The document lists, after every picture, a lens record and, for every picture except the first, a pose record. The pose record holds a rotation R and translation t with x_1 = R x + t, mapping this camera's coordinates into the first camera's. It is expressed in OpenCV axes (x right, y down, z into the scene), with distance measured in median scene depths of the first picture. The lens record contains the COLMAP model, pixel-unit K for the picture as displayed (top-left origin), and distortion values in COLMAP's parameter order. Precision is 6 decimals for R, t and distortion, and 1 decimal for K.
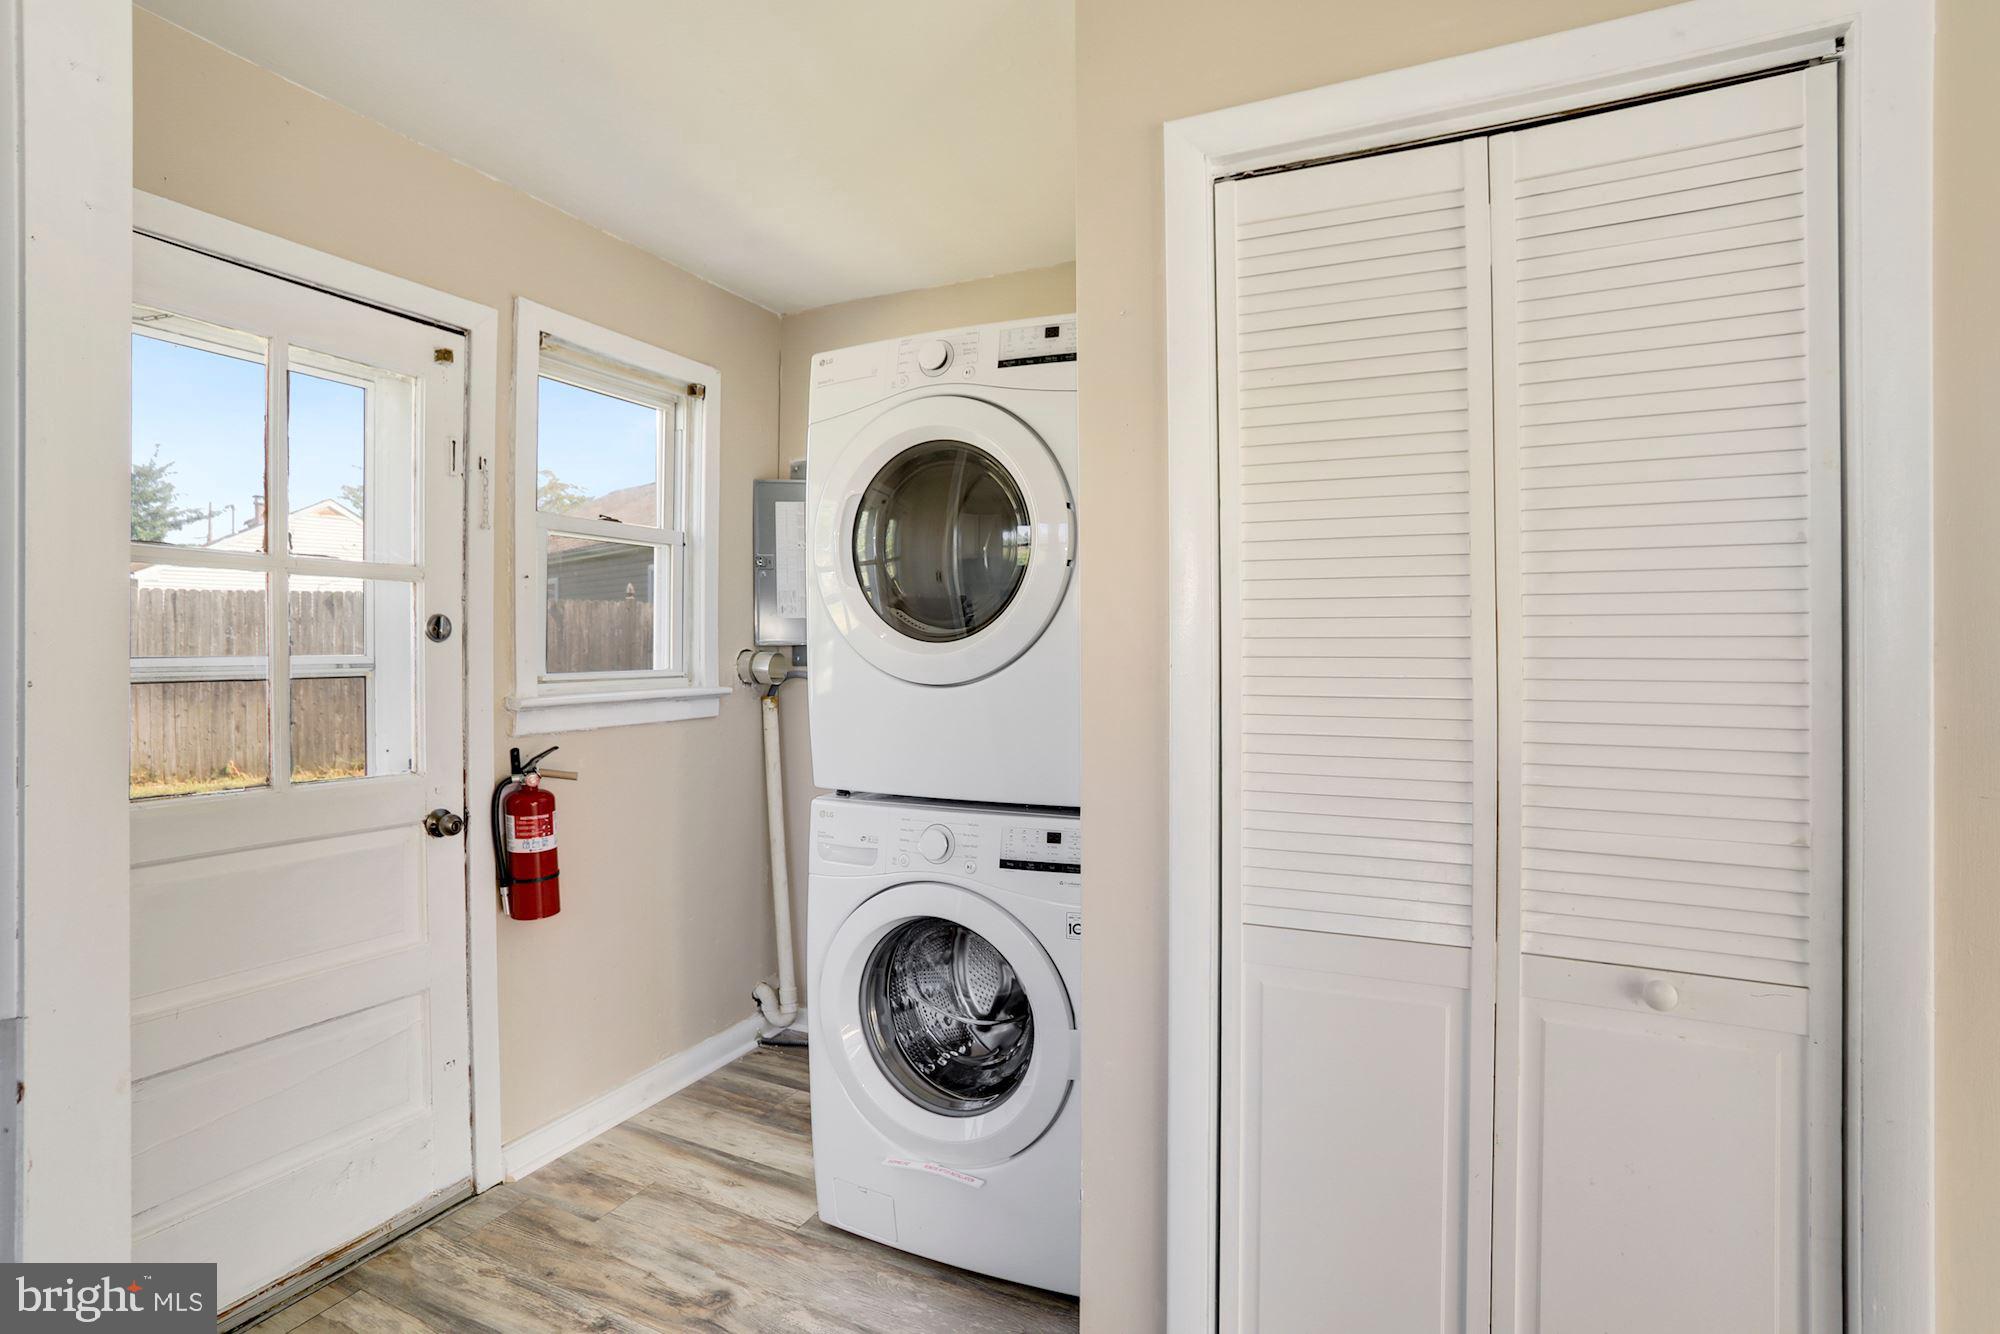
lens RADIAL K [[977.2, 0, 998.1], [0, 977.2, 644.2], [0, 0, 1]] dist [-0.062878, 0.020595]
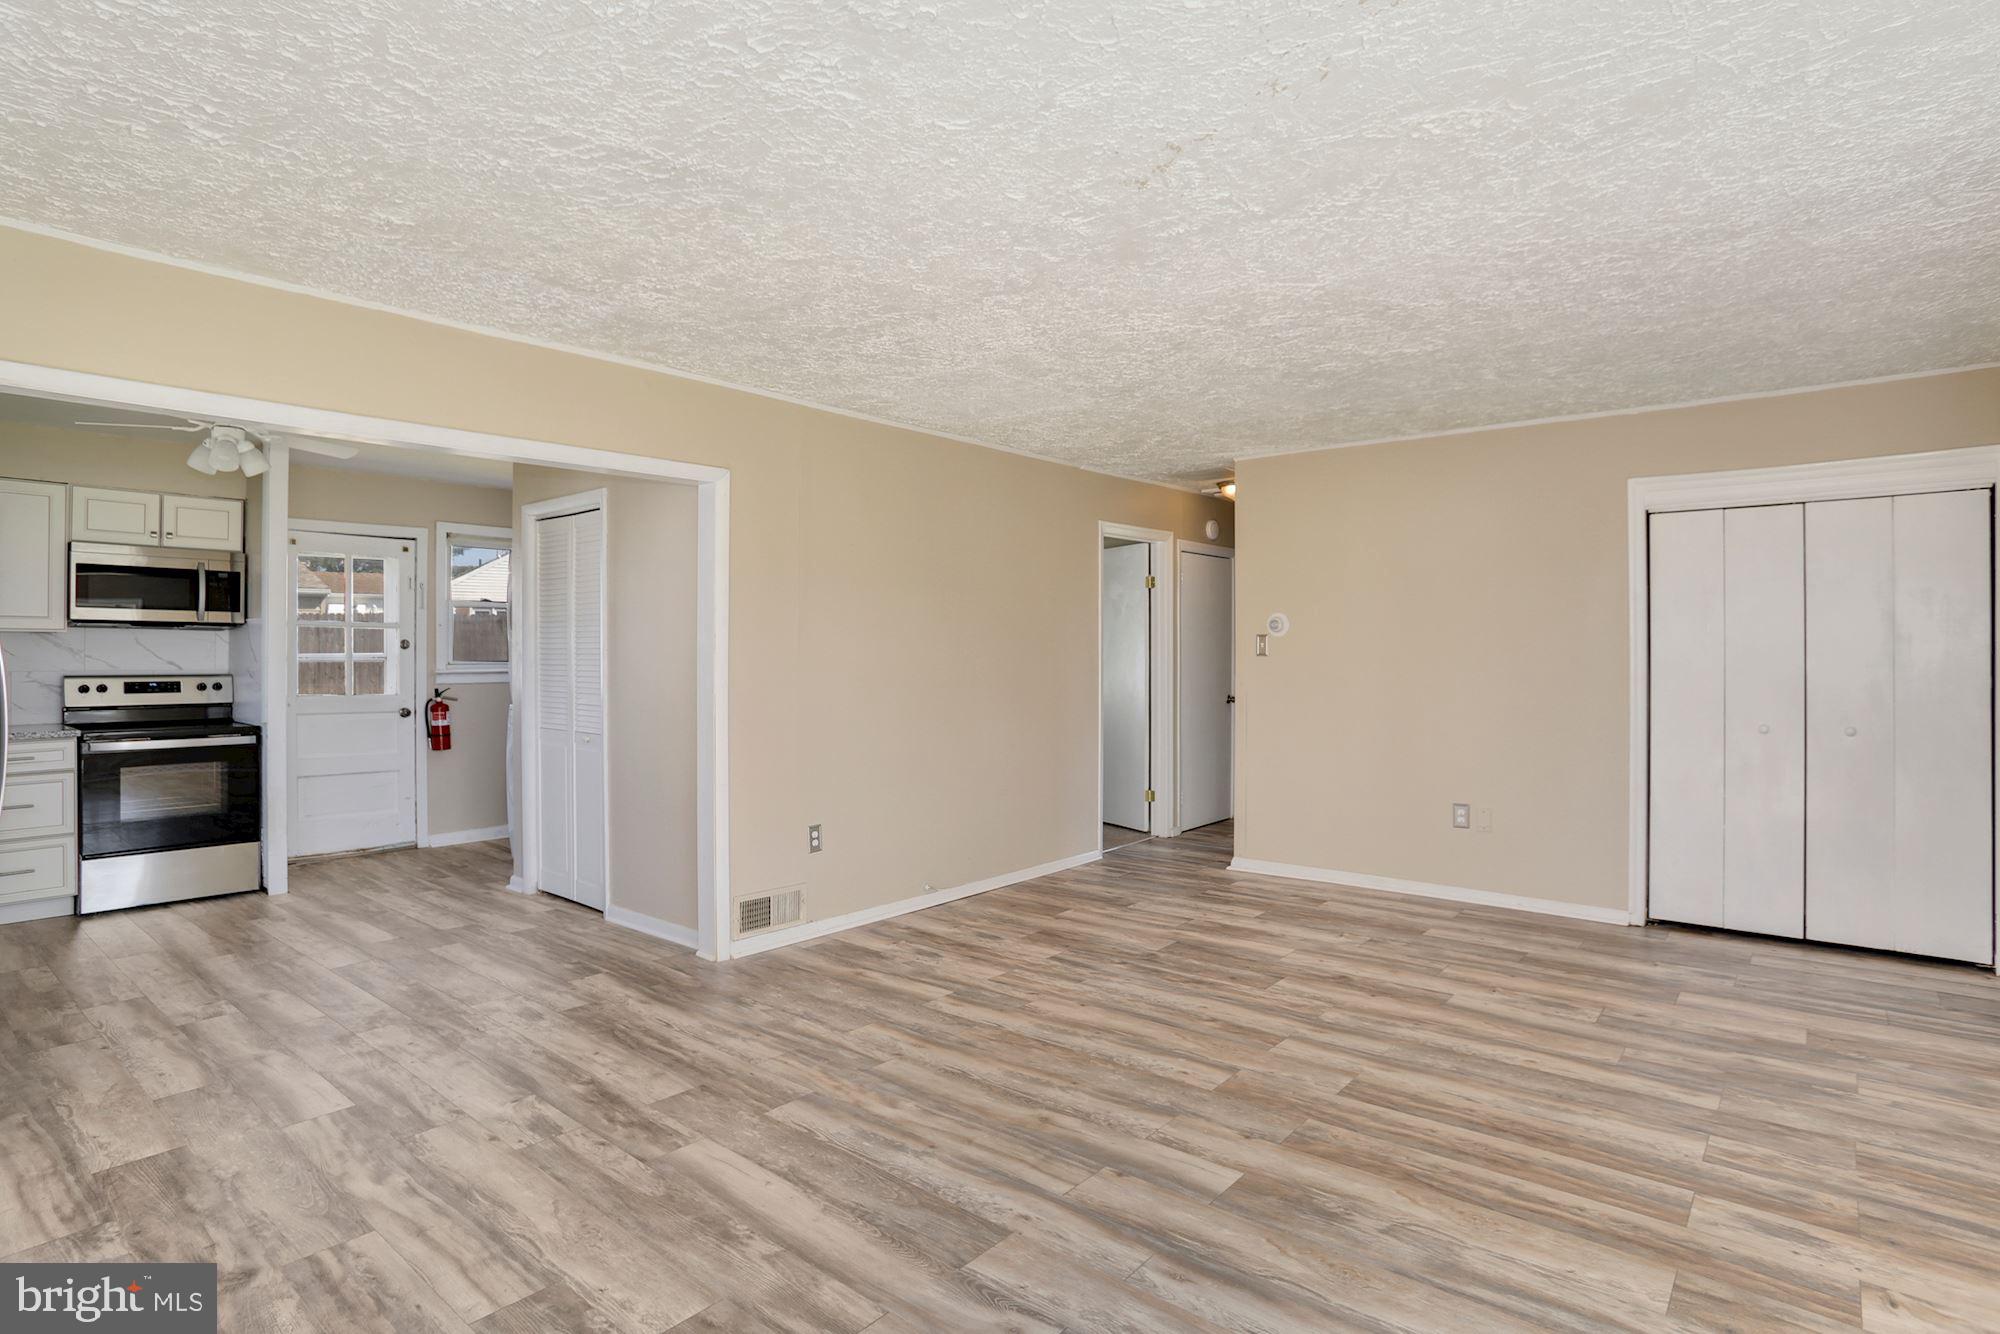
lens RADIAL K [[1035.9, 0, 1003.4], [0, 1035.9, 642.8], [0, 0, 1]] dist [-0.057137, 0.022075]
pose [[0.969108, -0.001352, -0.246632, 1.845739], [-0.000126, 0.999982, -0.005976, -0.003256], [0.246636, 0.005823, 0.969091, -1.467500]]
